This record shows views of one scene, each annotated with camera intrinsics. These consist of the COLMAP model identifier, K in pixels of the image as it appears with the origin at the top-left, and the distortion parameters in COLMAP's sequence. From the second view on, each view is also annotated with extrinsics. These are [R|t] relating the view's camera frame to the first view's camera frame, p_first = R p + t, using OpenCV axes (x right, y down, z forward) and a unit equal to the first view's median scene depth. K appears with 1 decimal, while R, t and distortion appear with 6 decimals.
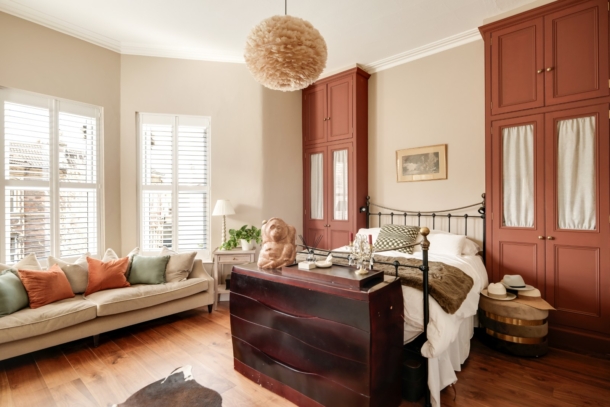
lens RADIAL K [[304.2, 0, 296.2], [0, 304.2, 204.1], [0, 0, 1]] dist [0.000148, -0.000249]
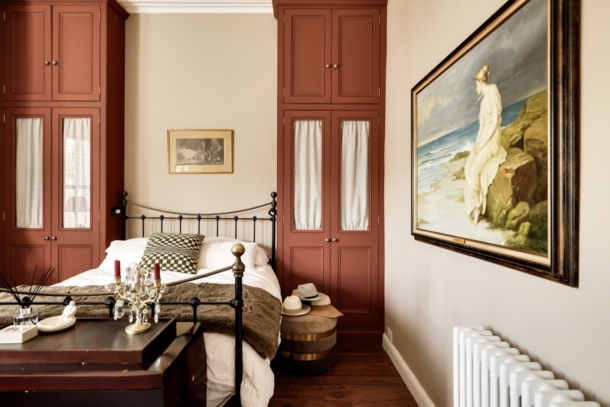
lens RADIAL K [[359.7, 0, 302.6], [0, 359.7, 199.6], [0, 0, 1]] dist [0.000767, -0.000206]
pose [[0.742428, 0.003645, 0.669916, -0.007827], [-0.006400, 0.999978, 0.001651, -0.013518], [-0.669895, -0.005513, 0.742435, 0.152578]]
